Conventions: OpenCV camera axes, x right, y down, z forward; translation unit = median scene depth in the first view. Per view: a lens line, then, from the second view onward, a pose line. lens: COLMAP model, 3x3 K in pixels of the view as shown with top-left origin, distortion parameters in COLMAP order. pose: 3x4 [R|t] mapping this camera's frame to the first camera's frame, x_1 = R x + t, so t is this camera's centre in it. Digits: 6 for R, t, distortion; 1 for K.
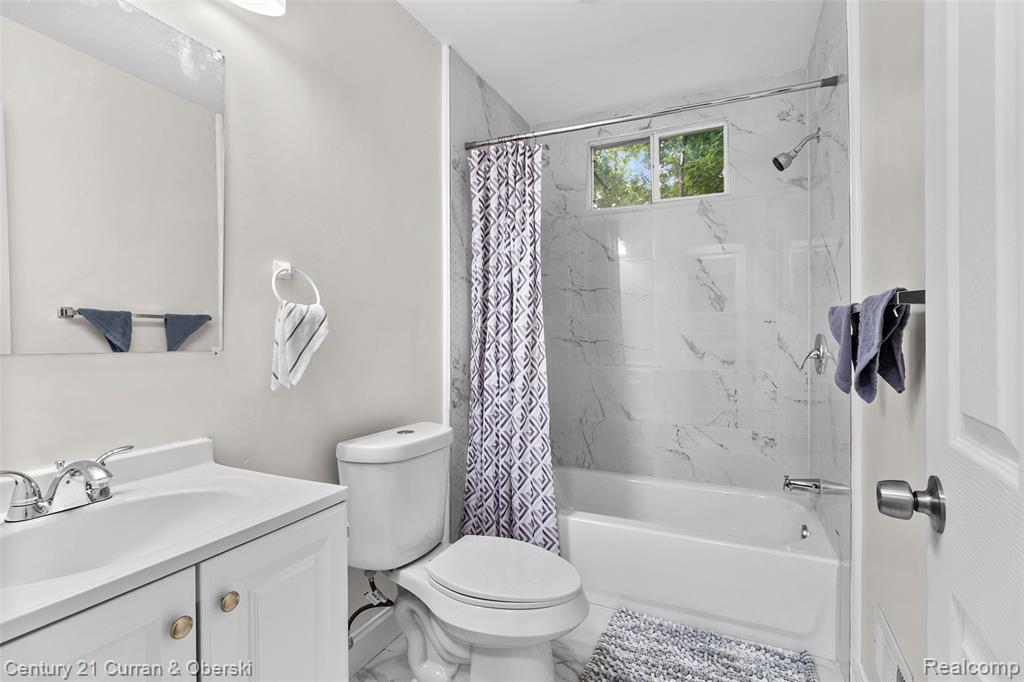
lens RADIAL K [[475.8, 0, 512.8], [0, 475.8, 337.3], [0, 0, 1]] dist [0.001710, -0.000078]
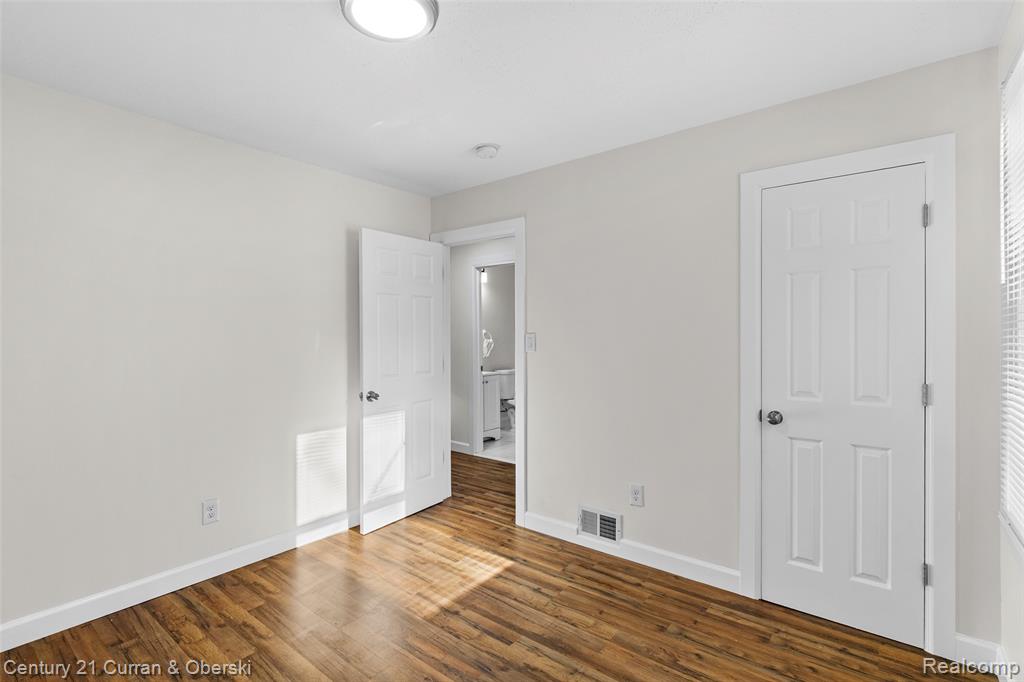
lens RADIAL K [[475.8, 0, 509.9], [0, 475.8, 340.9], [0, 0, 1]] dist [0.001710, -0.000078]
pose [[0.973649, -0.003828, -0.228021, 0.797766], [0.003729, 0.999993, -0.000867, -0.053115], [0.228023, -0.000006, 0.973656, -3.400574]]
